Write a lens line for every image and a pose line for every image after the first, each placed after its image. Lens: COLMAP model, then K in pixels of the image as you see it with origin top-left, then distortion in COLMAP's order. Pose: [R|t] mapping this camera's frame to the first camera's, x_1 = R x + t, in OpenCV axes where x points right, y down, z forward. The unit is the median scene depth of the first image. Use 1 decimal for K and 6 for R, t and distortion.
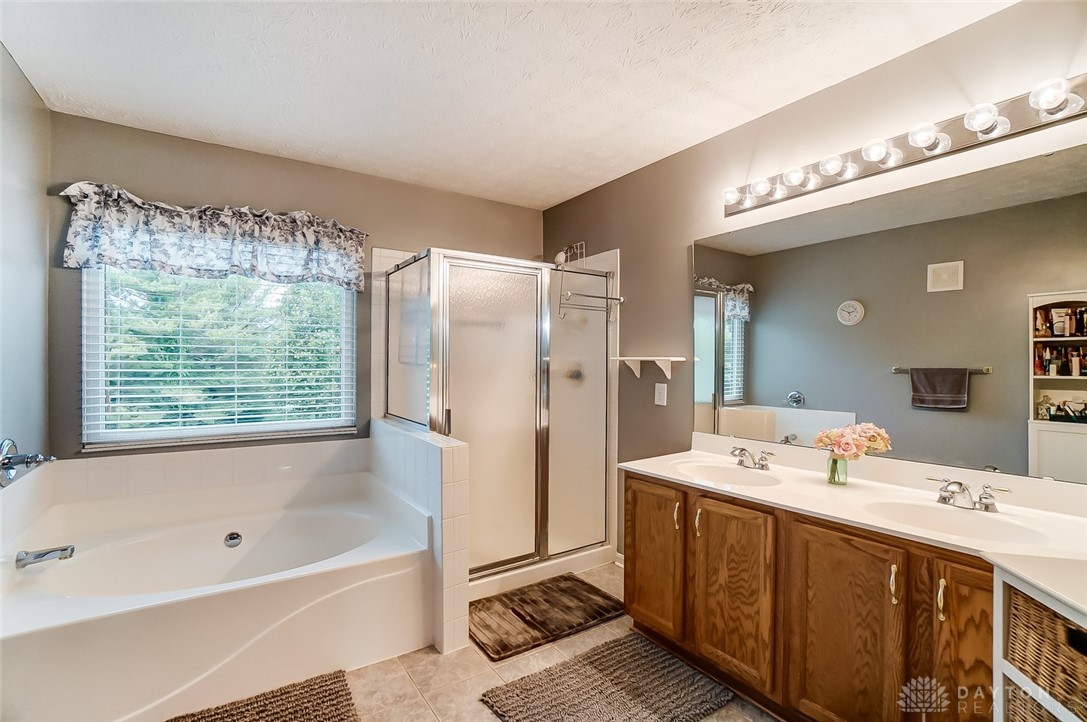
lens RADIAL K [[485.5, 0, 523.0], [0, 485.5, 363.4], [0, 0, 1]] dist [-0.062904, 0.025770]
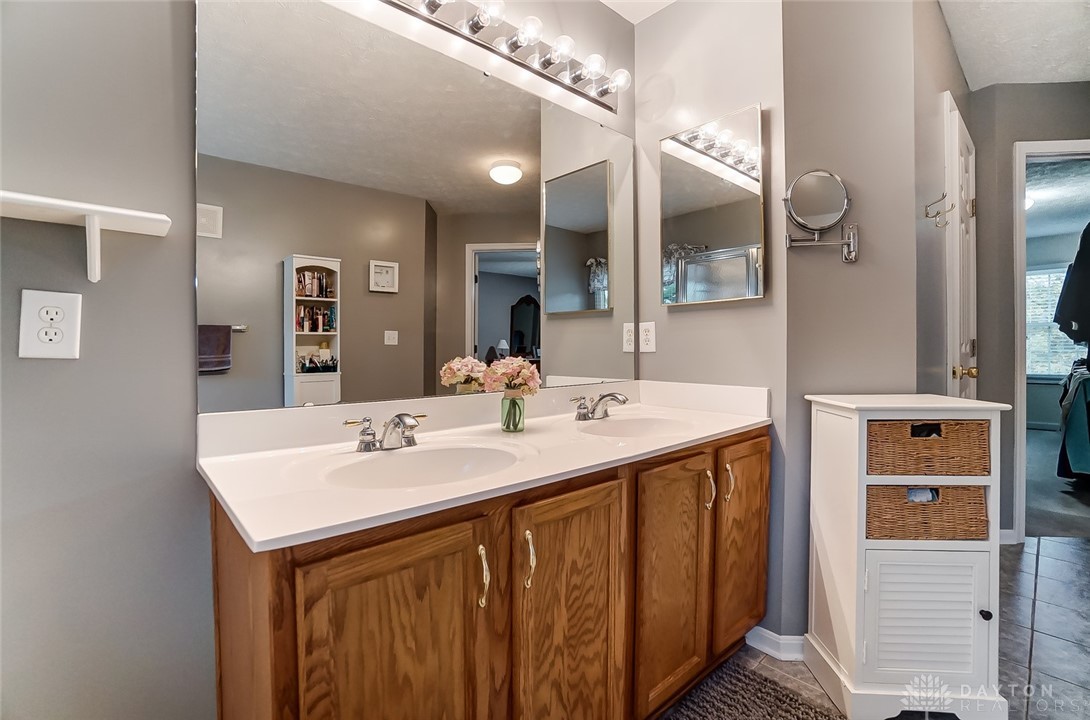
lens RADIAL K [[482.1, 0, 545.0], [0, 482.1, 360.0], [0, 0, 1]] dist [-0.039319, 0.000017]
pose [[-0.143045, -0.023328, 0.989441, -0.064087], [0.005912, 0.999684, 0.024424, 0.070481], [-0.989699, 0.009343, -0.142862, 0.619715]]
